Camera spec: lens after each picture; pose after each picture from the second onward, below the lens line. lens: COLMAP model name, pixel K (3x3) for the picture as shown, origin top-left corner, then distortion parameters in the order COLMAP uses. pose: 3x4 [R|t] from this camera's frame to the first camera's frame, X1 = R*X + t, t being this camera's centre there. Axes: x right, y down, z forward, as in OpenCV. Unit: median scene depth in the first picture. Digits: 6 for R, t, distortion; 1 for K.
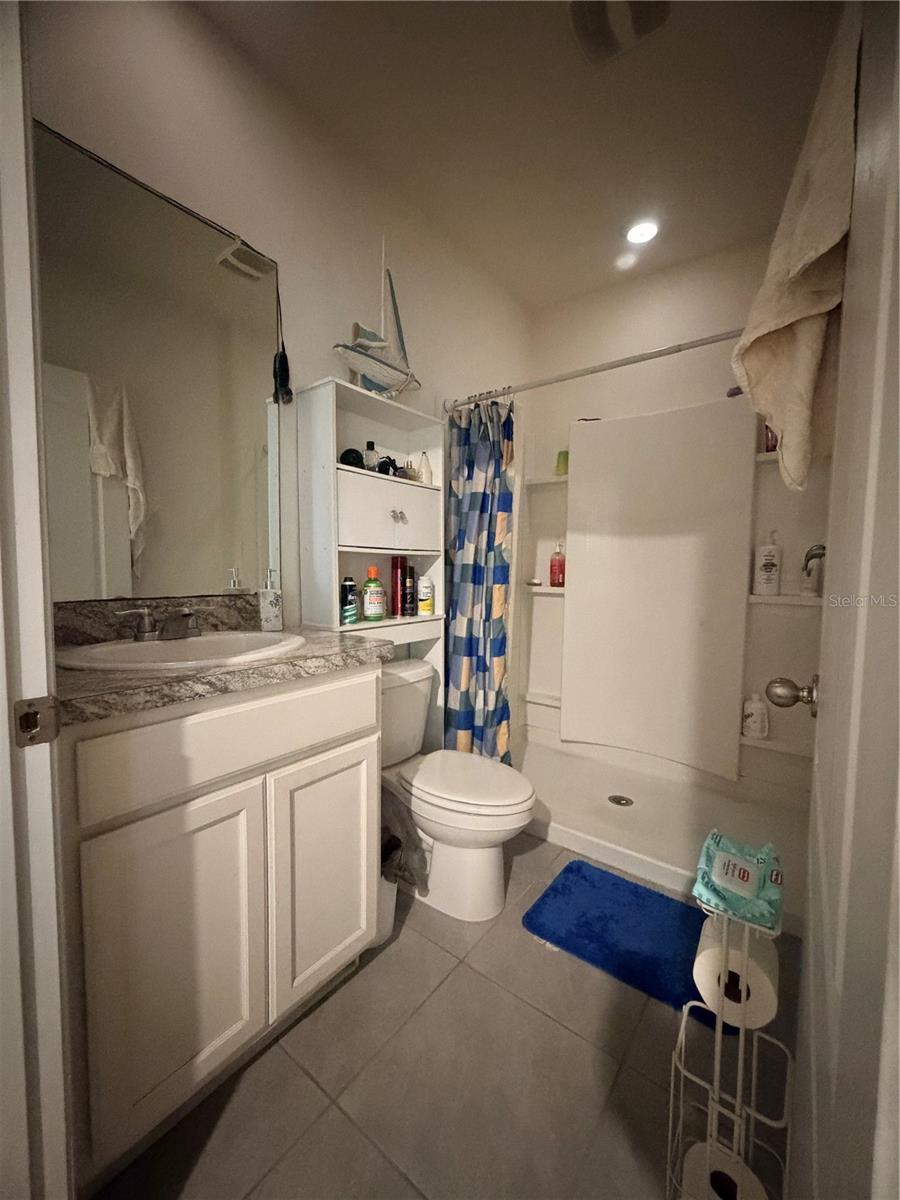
lens RADIAL K [[477.7, 0, 449.1], [0, 477.7, 599.2], [0, 0, 1]] dist [-0.004100, -0.000096]
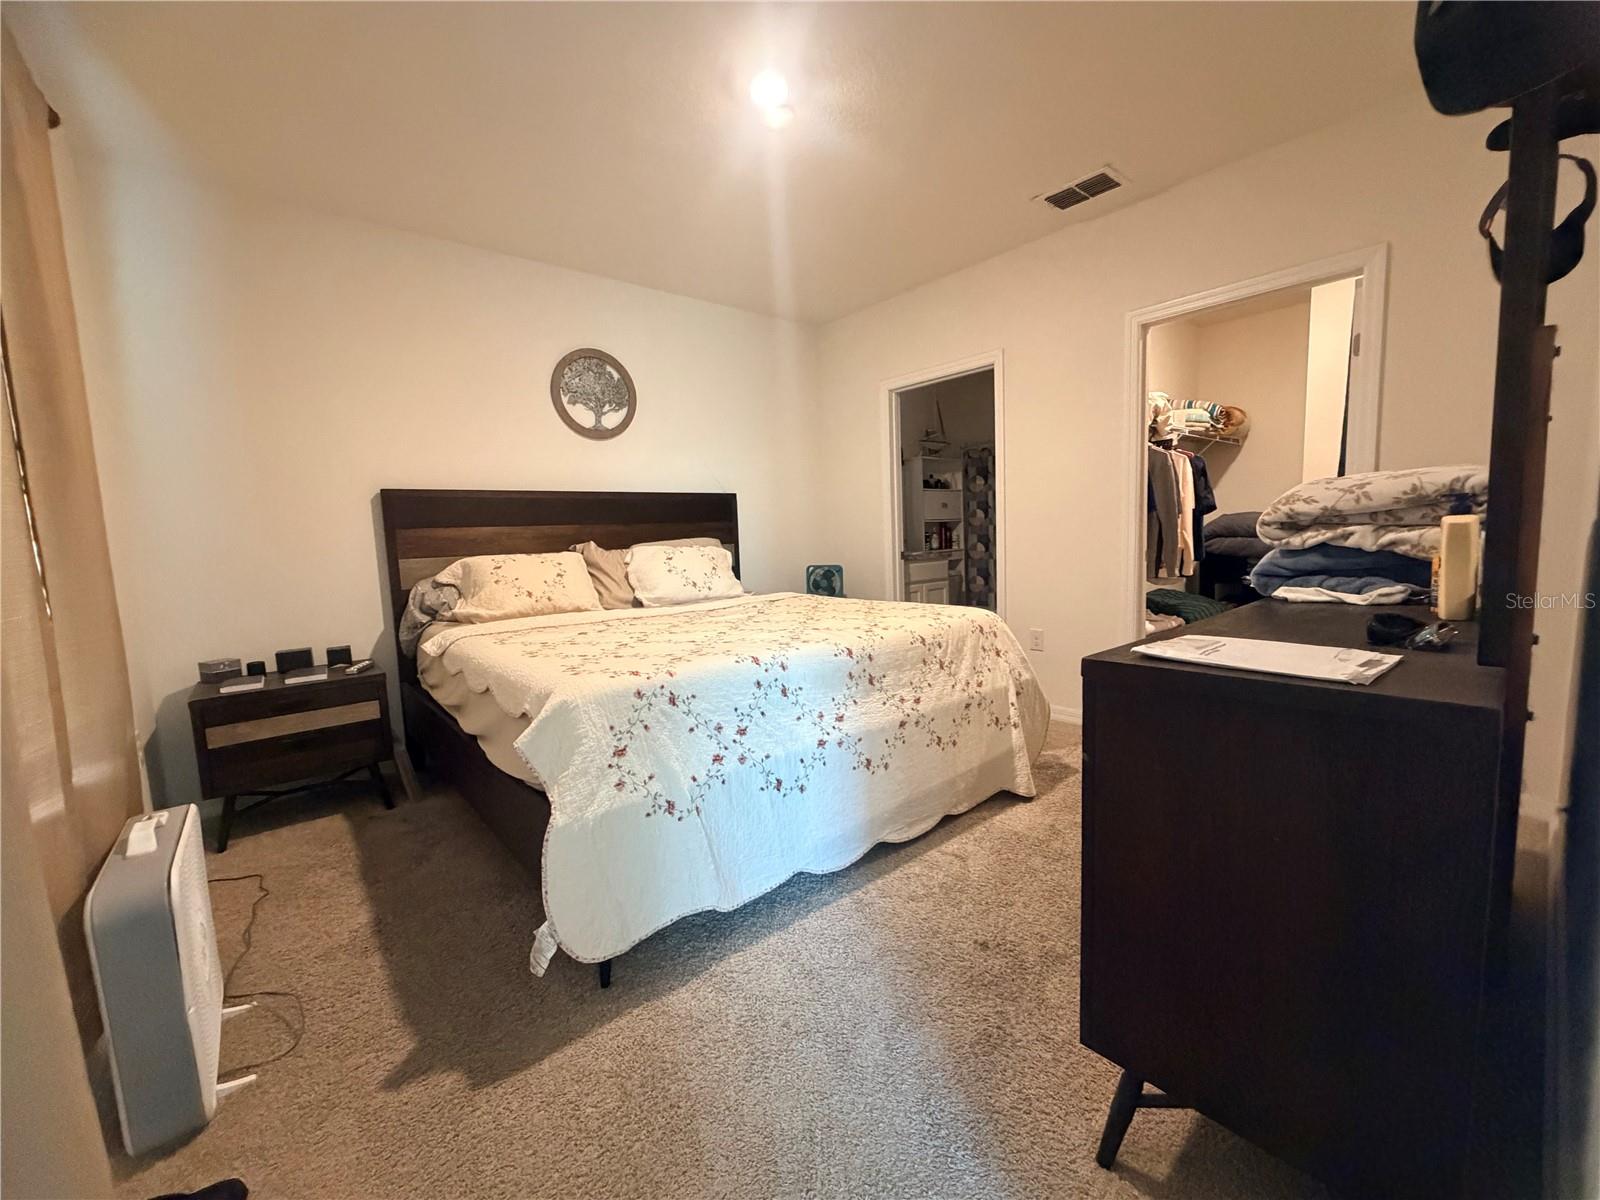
lens RADIAL K [[637.0, 0, 800.5], [0, 637.0, 598.0], [0, 0, 1]] dist [-0.004100, -0.000096]
pose [[0.974740, -0.031042, -0.221174, -0.107833], [0.040142, 0.998517, 0.036765, 0.128486], [0.219705, -0.044714, 0.974541, -2.071191]]
